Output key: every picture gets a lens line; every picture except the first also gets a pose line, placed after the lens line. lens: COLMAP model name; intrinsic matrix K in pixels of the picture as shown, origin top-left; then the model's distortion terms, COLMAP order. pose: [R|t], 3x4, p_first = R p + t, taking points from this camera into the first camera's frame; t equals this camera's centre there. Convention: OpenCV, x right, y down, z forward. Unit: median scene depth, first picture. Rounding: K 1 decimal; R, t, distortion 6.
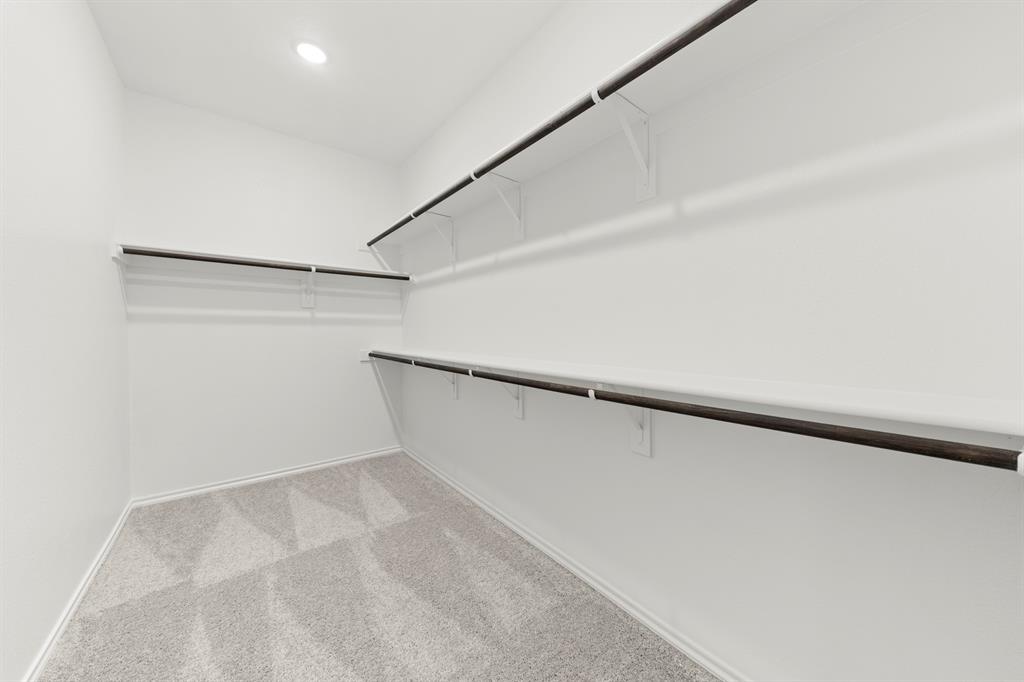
lens RADIAL K [[353.0, 0, 512.0], [0, 353.0, 341.0], [0, 0, 1]] dist [0.001170, -0.000216]
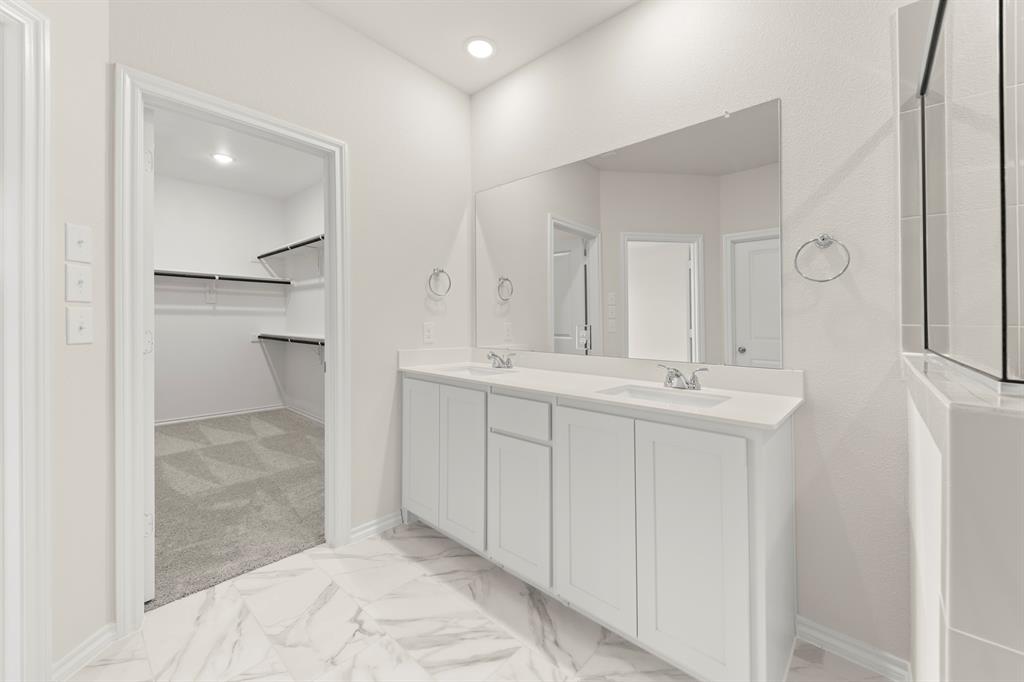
lens RADIAL K [[390.5, 0, 521.0], [0, 390.5, 327.5], [0, 0, 1]] dist [-0.001242, -0.000203]
pose [[0.978078, 0.006000, 0.208151, 0.312109], [-0.004270, 0.999953, -0.008759, 0.012481], [-0.208194, 0.007679, 0.978057, -0.782390]]
